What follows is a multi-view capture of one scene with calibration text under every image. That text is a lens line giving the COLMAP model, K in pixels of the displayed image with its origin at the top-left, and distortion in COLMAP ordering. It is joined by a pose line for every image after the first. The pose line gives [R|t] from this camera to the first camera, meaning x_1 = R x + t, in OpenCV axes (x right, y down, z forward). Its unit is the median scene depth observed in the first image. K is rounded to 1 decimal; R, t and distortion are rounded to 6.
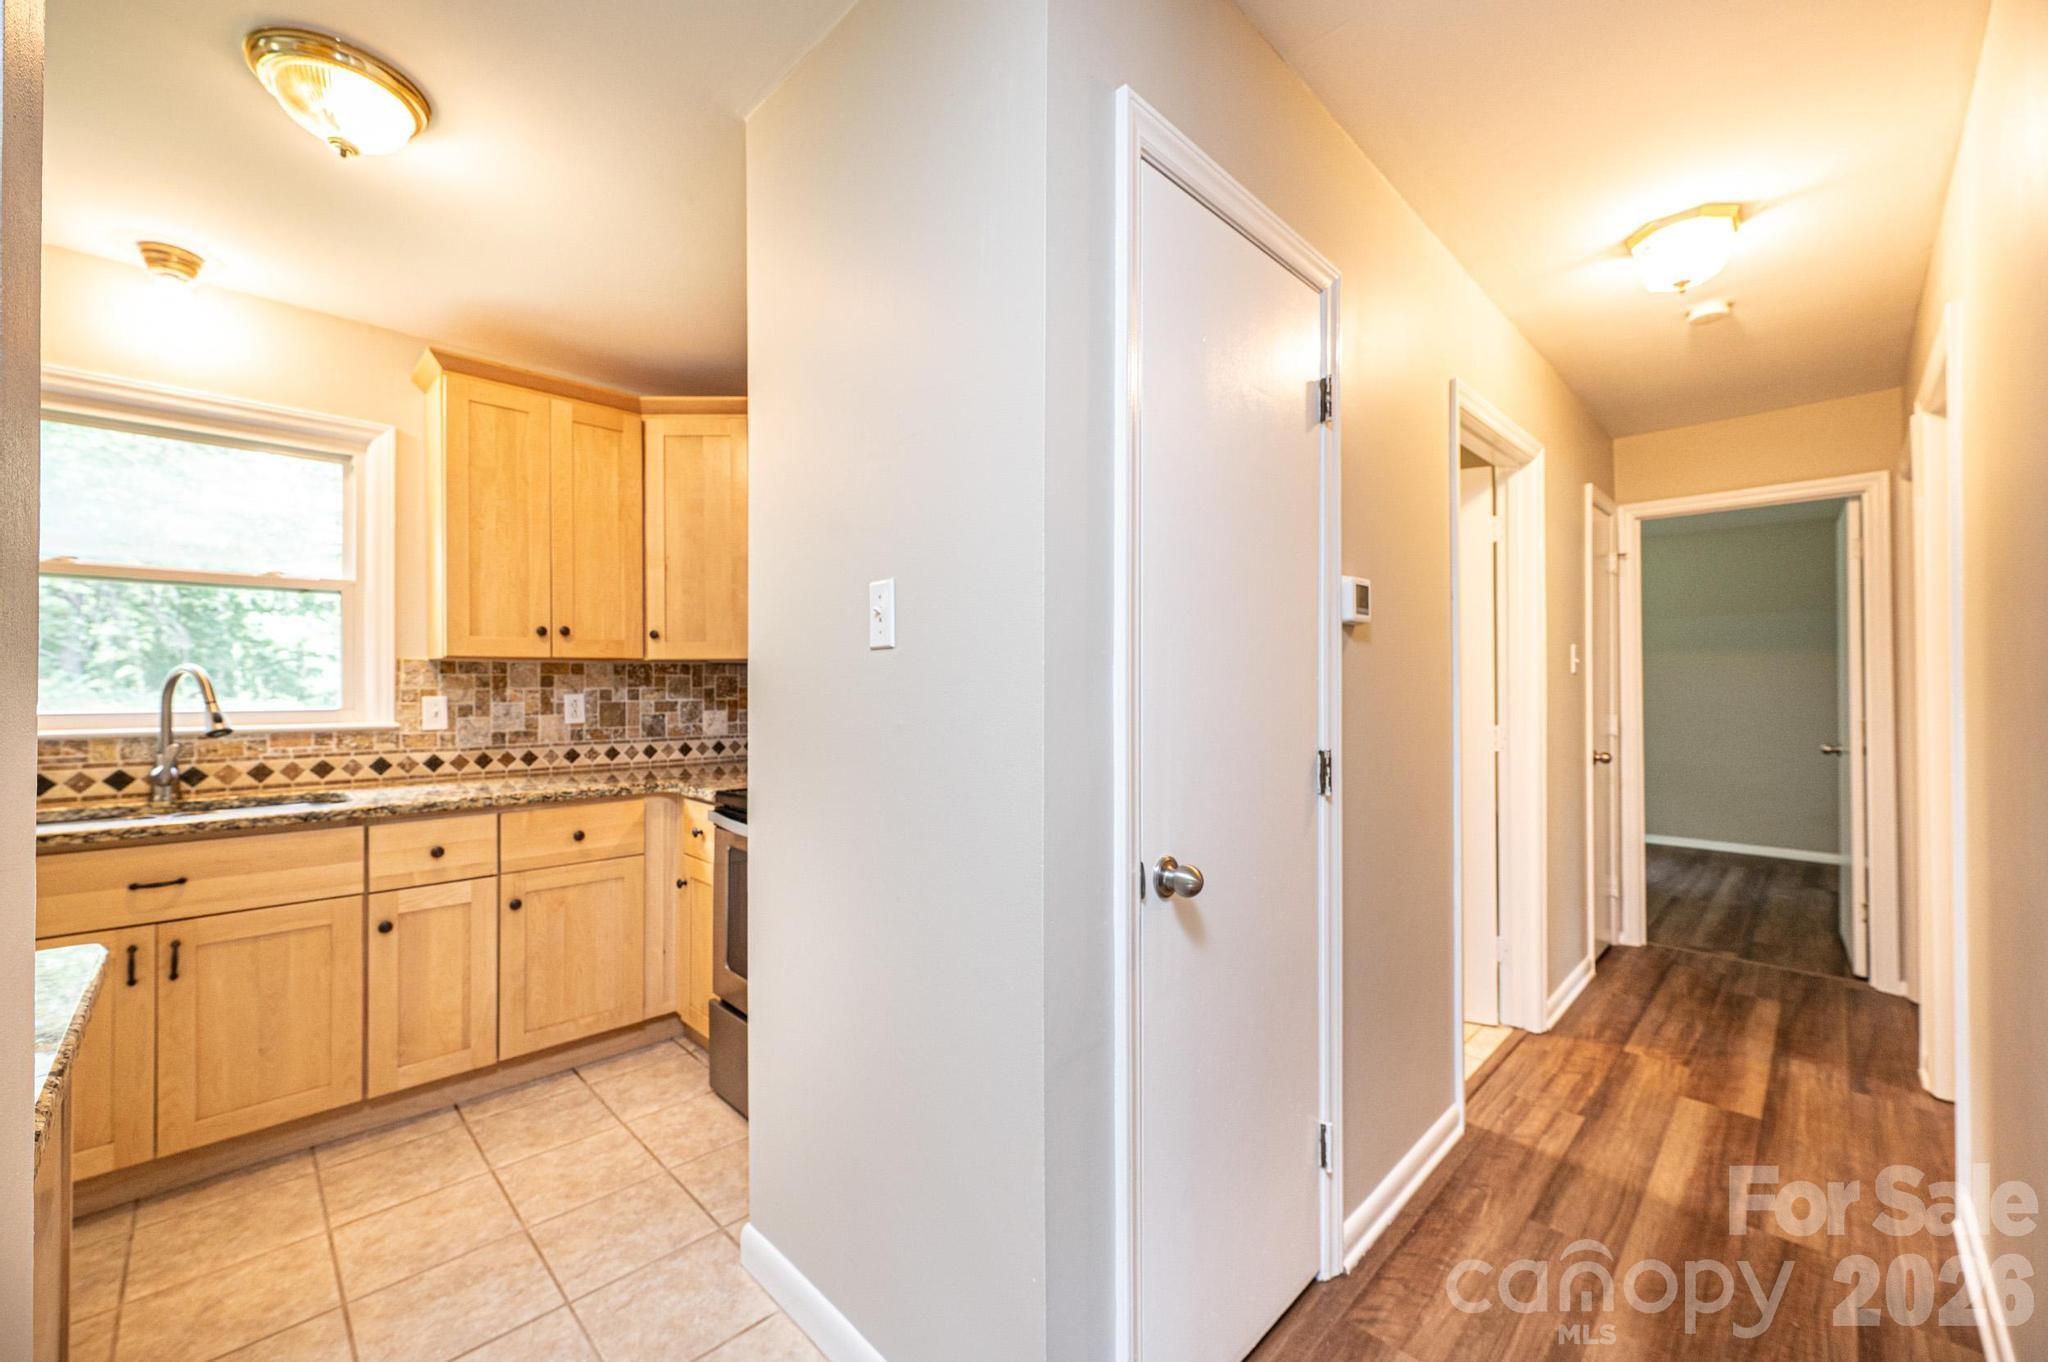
lens RADIAL K [[812.1, 0, 1027.9], [0, 812.1, 681.9], [0, 0, 1]] dist [0.001647, 0.000002]
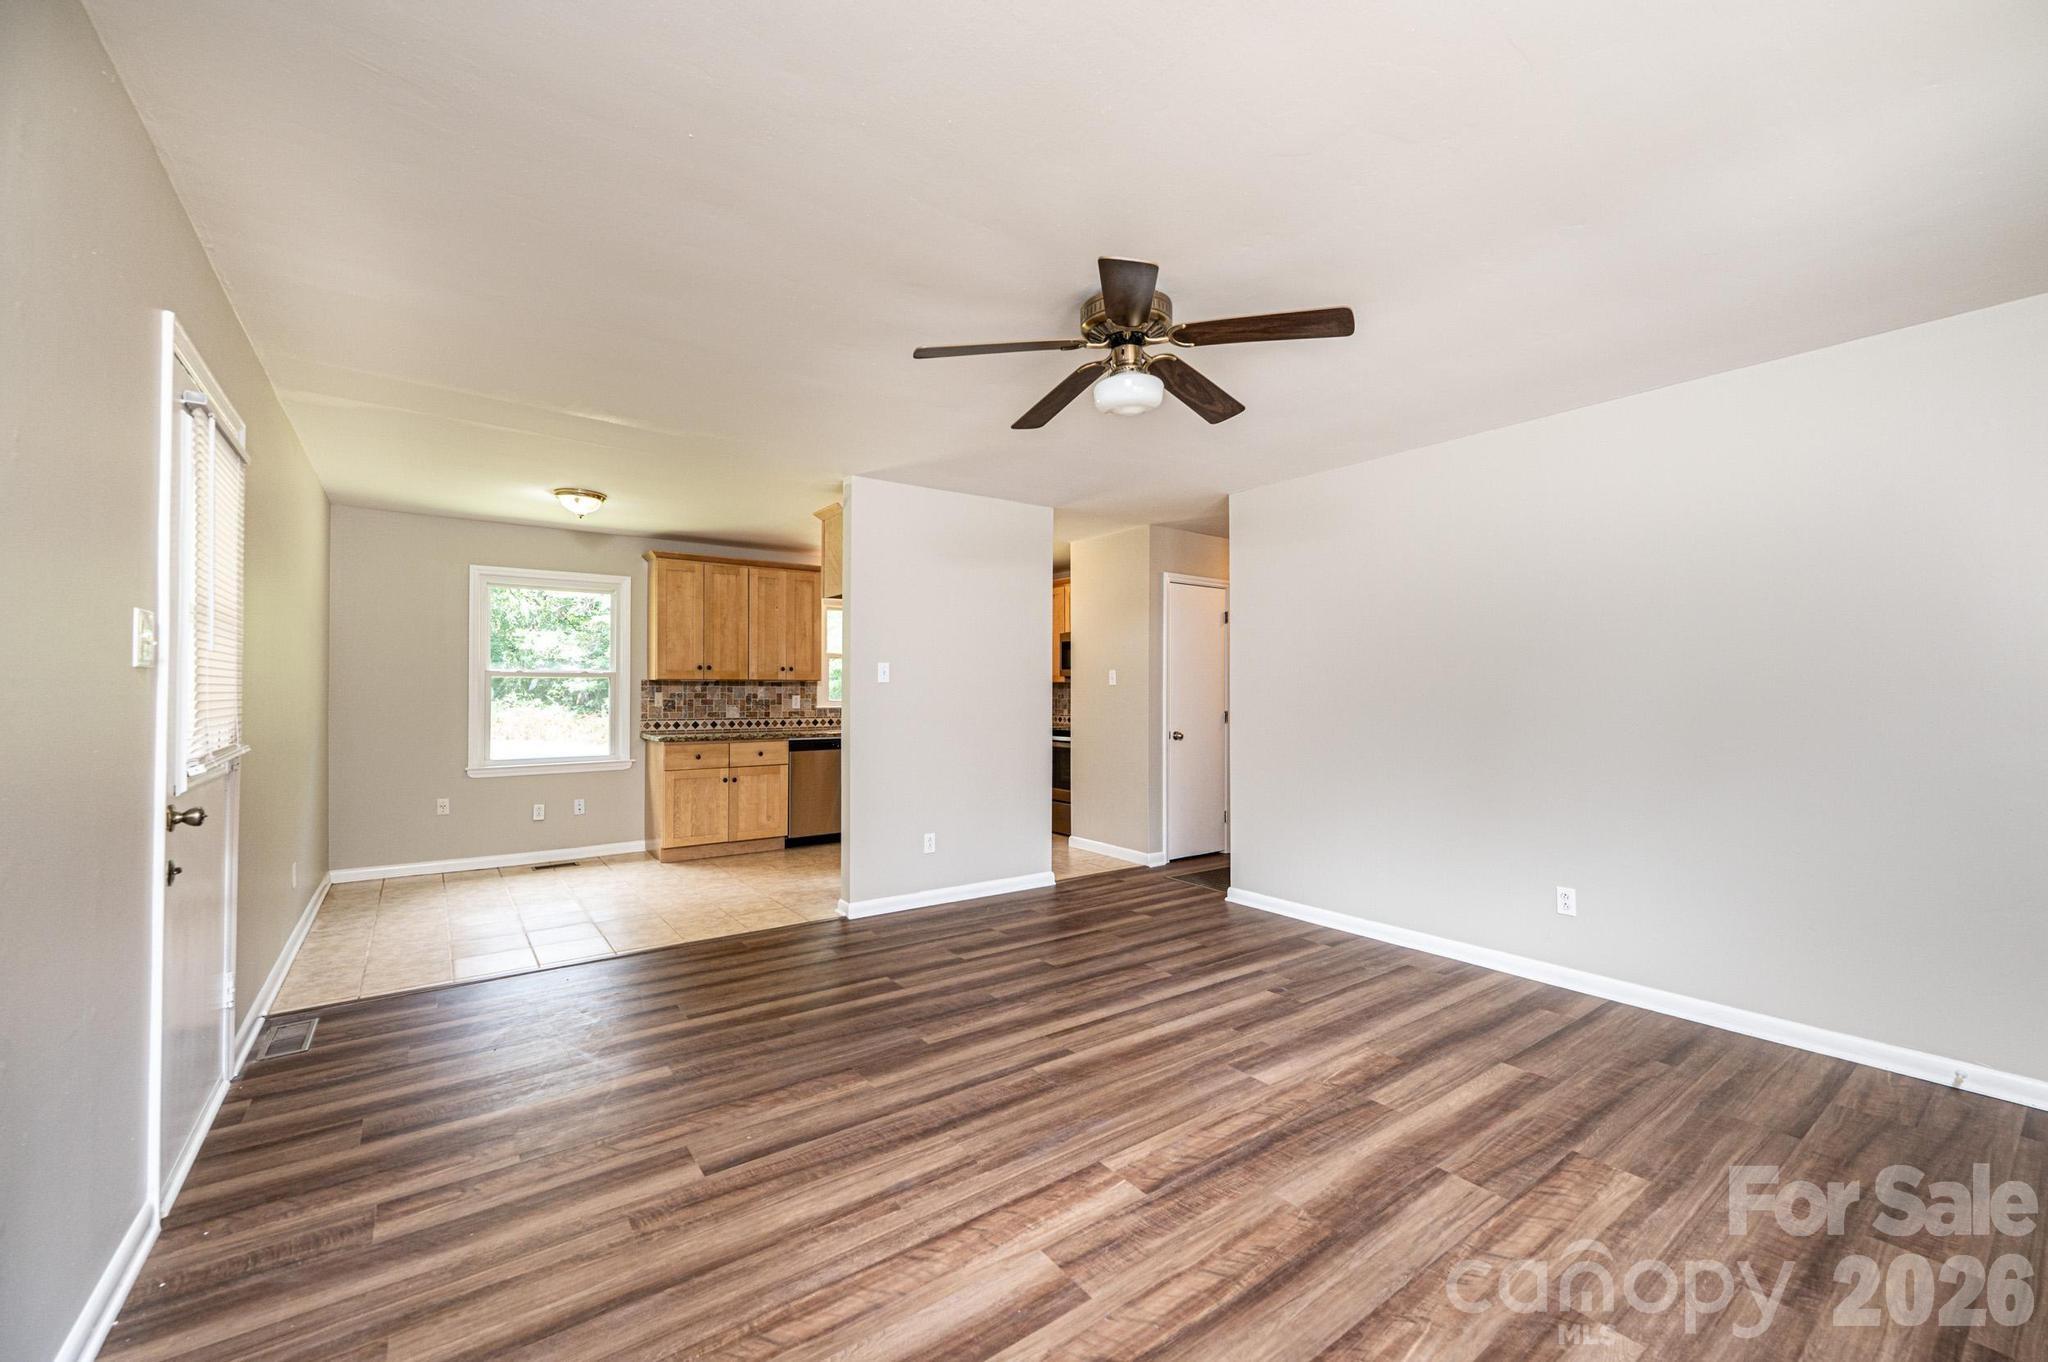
lens RADIAL K [[812.1, 0, 1028.1], [0, 812.1, 683.6], [0, 0, 1]] dist [0.001647, 0.000002]
pose [[0.988527, 0.001676, -0.151032, 0.016723], [-0.001983, 0.999996, -0.001881, -0.020704], [0.151029, 0.002158, 0.988527, -1.751048]]
